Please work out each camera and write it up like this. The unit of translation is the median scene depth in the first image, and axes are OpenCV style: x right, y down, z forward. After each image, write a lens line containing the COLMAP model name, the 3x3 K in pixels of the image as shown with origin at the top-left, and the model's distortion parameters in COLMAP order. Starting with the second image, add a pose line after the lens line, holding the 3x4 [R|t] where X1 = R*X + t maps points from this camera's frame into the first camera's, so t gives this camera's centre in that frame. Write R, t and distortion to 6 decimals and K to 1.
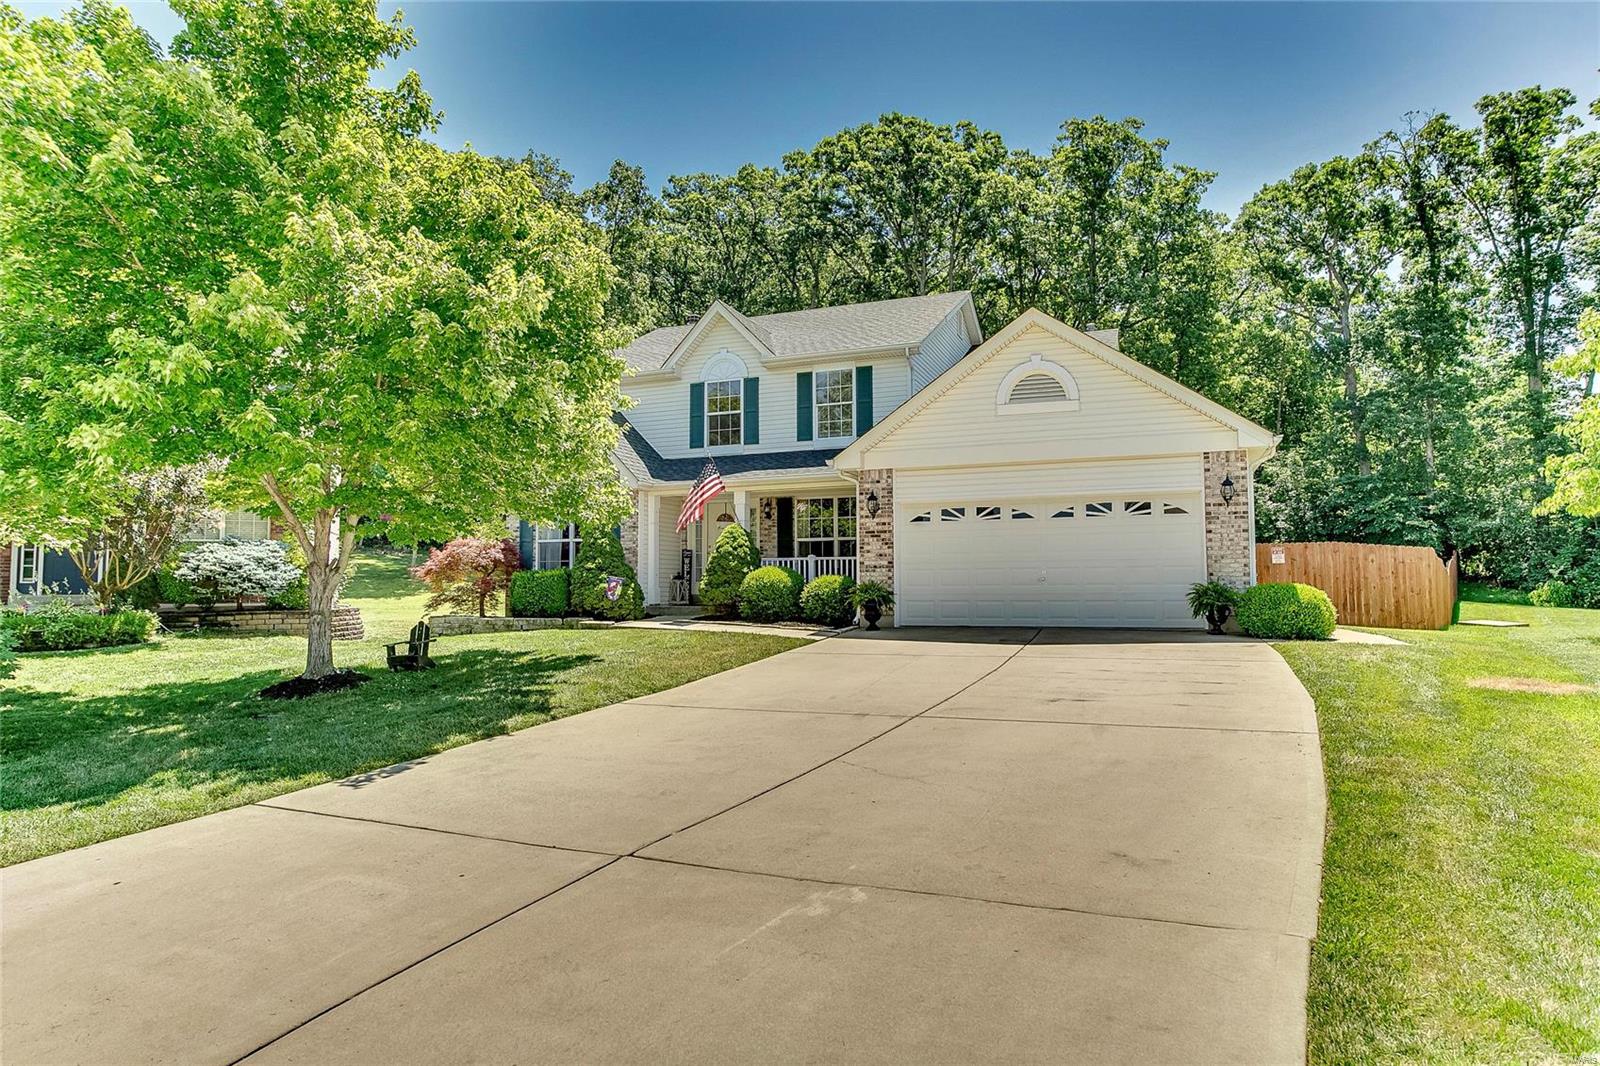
lens RADIAL K [[907.6, 0, 800.0], [0, 907.6, 533.0], [0, 0, 1]] dist [-0.084490, 0.075274]
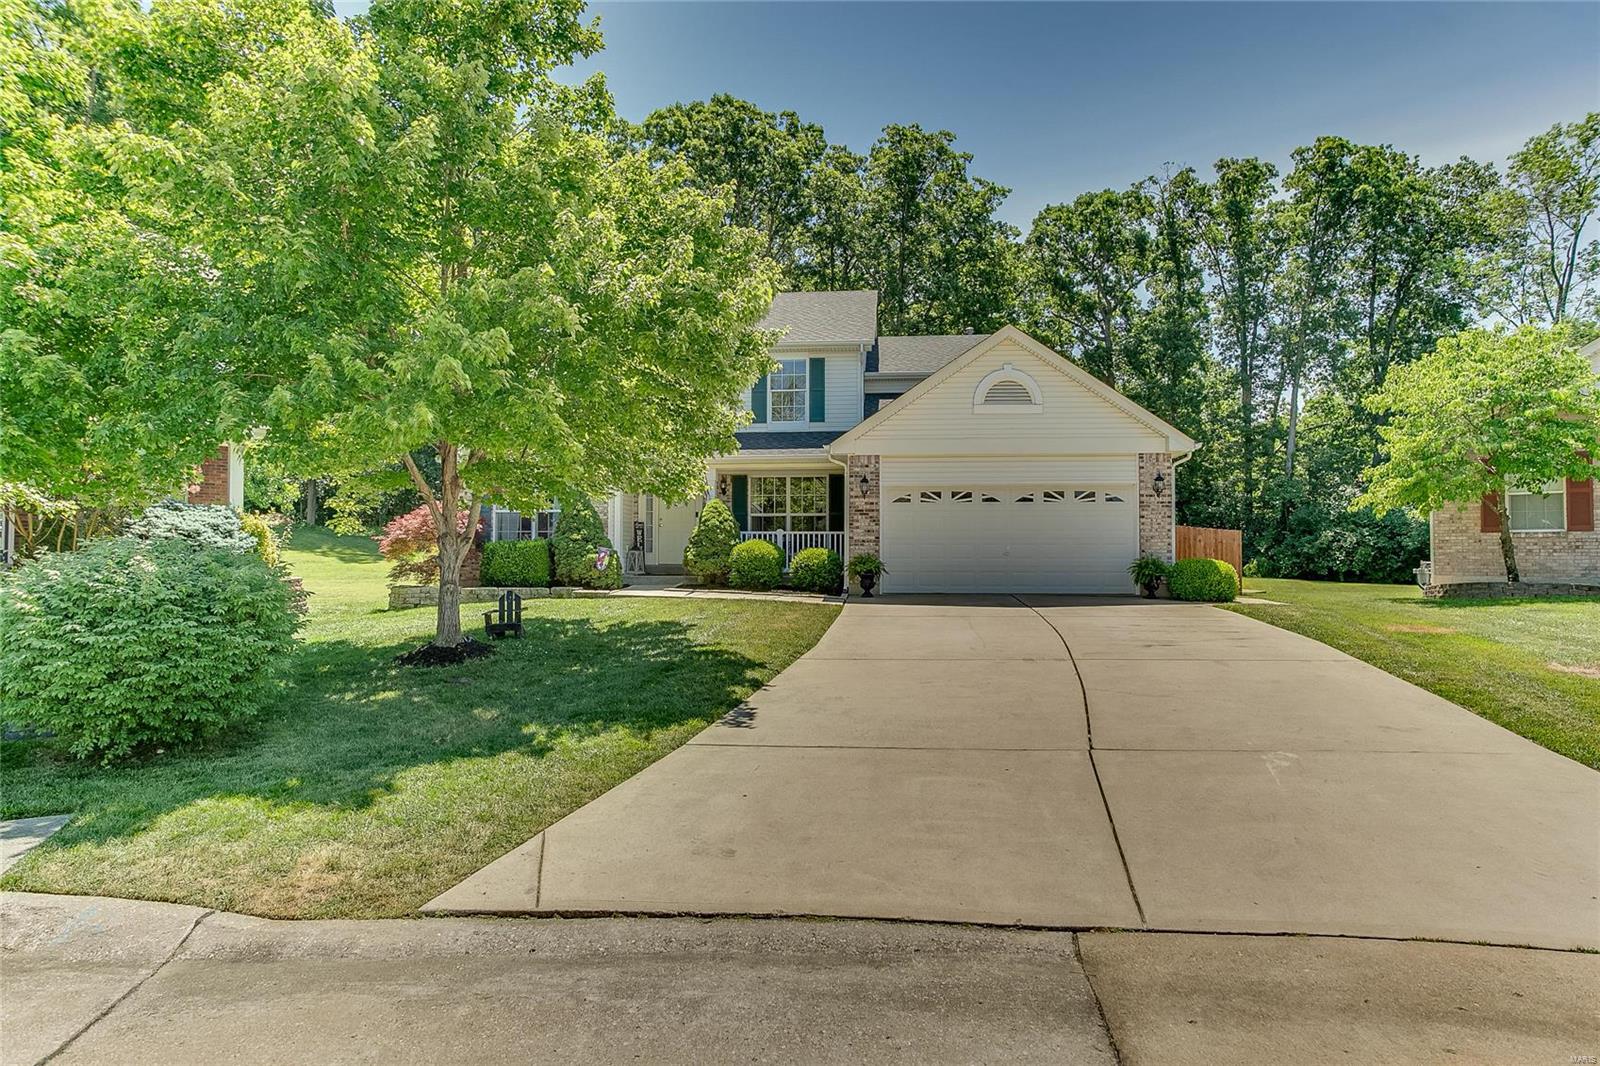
lens RADIAL K [[907.6, 0, 800.0], [0, 907.6, 533.0], [0, 0, 1]] dist [-0.084490, 0.075274]
pose [[0.960709, 0.013808, 0.277215, -0.243693], [-0.022740, 0.999320, 0.029028, -0.003285], [-0.276625, -0.034191, 0.960369, -0.053007]]
